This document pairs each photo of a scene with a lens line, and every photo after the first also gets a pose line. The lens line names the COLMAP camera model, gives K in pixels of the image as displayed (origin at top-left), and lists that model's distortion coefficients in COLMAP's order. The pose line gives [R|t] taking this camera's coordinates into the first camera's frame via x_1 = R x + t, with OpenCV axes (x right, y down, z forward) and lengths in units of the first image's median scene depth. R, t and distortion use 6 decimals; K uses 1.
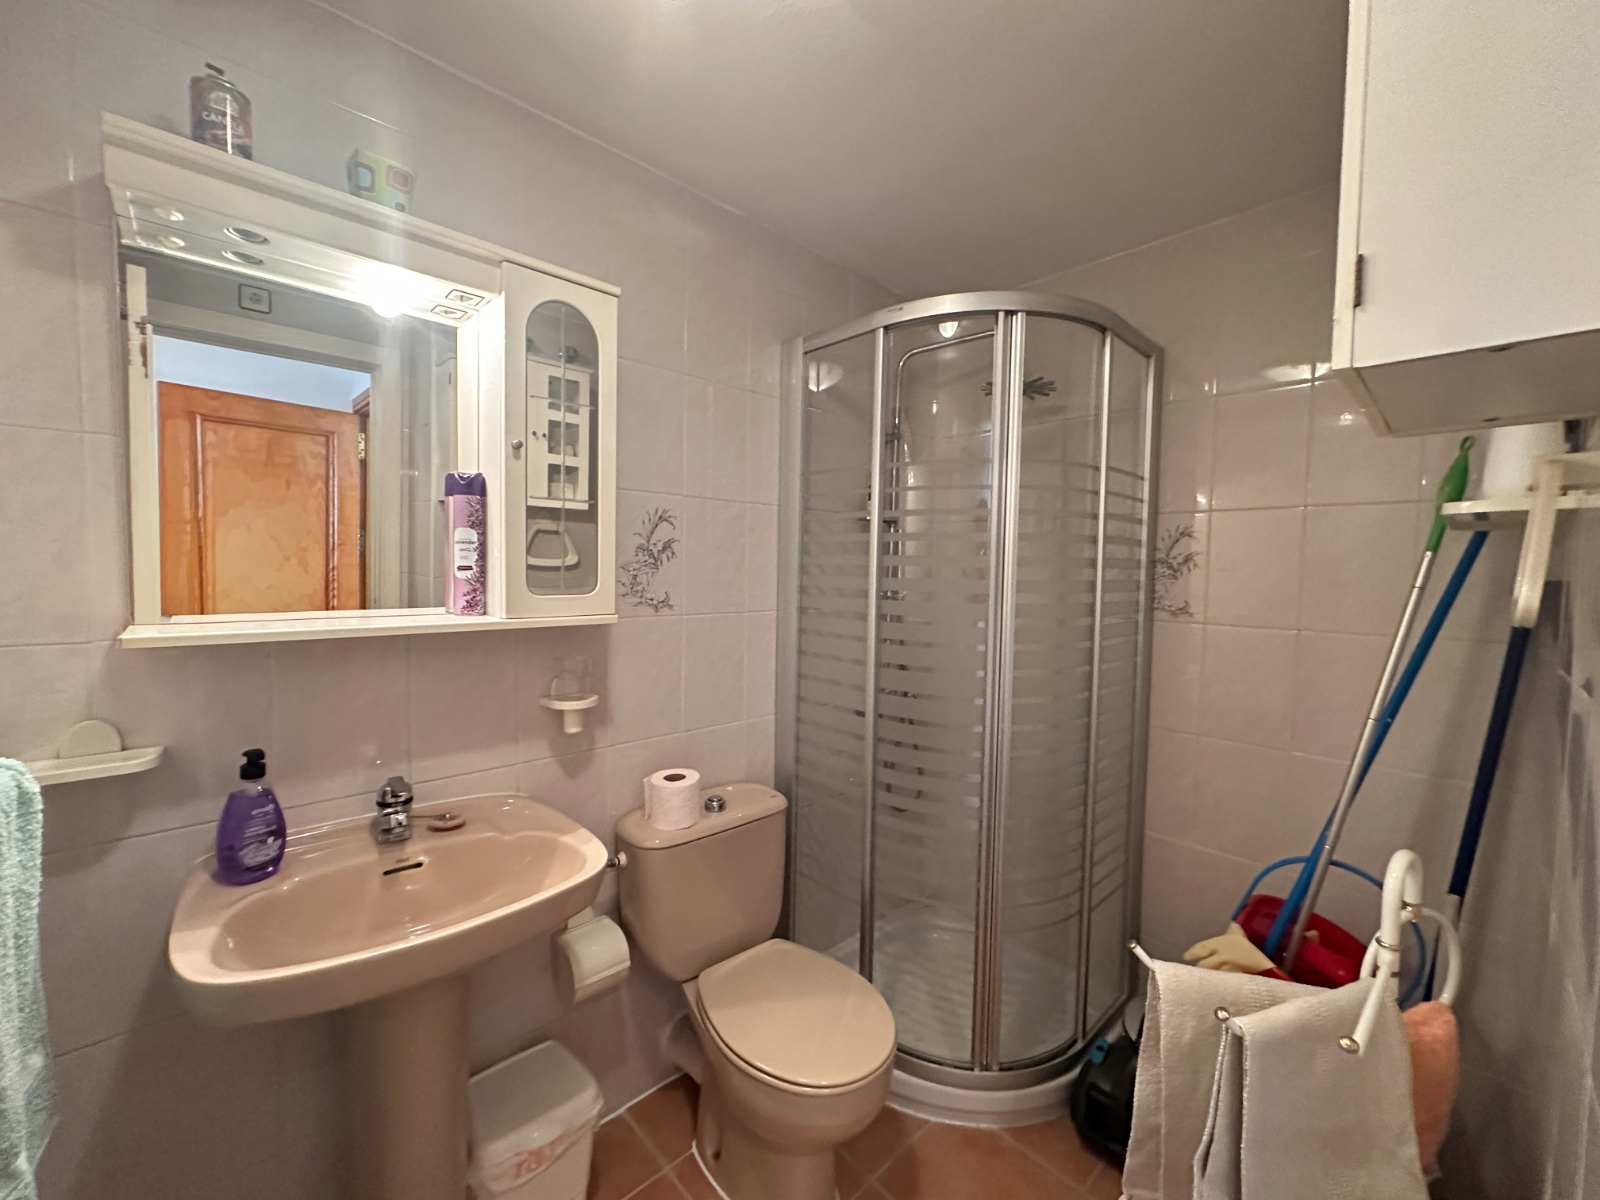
lens RADIAL K [[634.7, 0, 801.2], [0, 634.7, 597.3], [0, 0, 1]] dist [-0.000752, 0.000073]
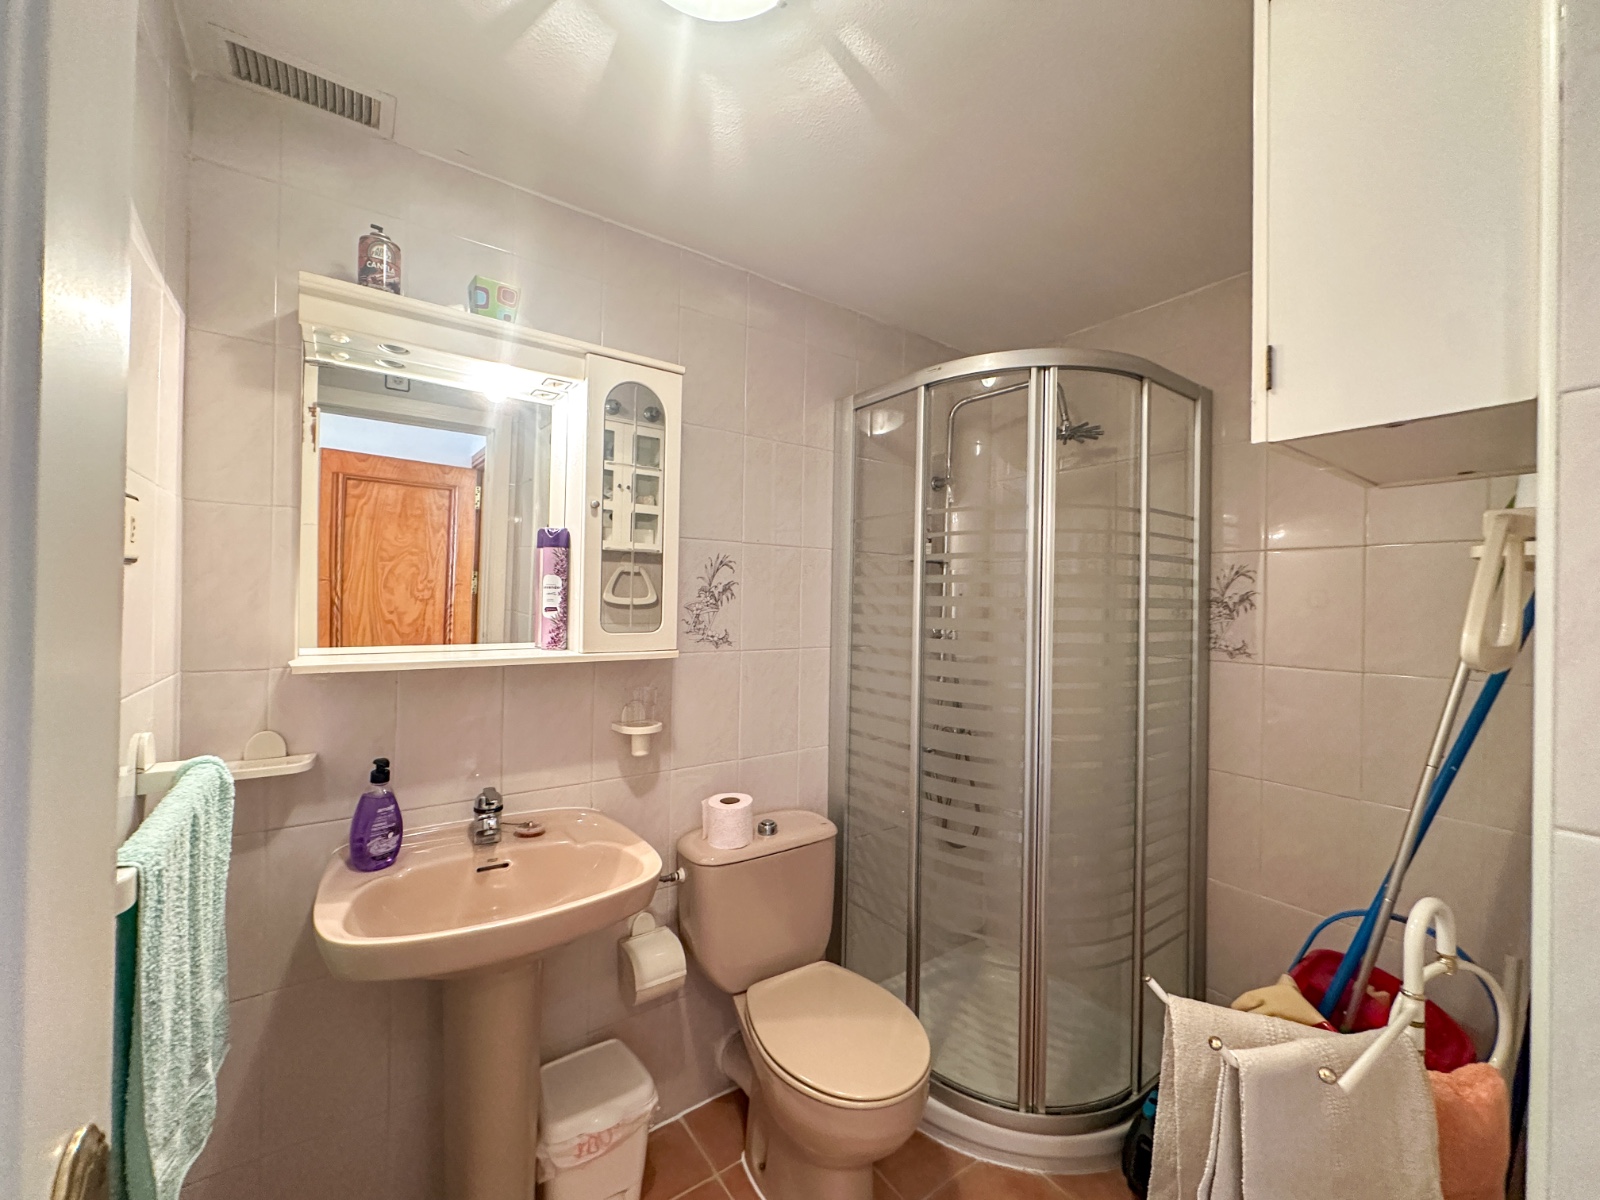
lens RADIAL K [[634.7, 0, 801.2], [0, 634.7, 597.3], [0, 0, 1]] dist [-0.000752, 0.000073]
pose [[0.991182, -0.001655, -0.132494, 0.074656], [-0.005663, 0.998480, -0.054833, -0.005890], [0.132383, 0.055099, 0.989666, -0.088881]]
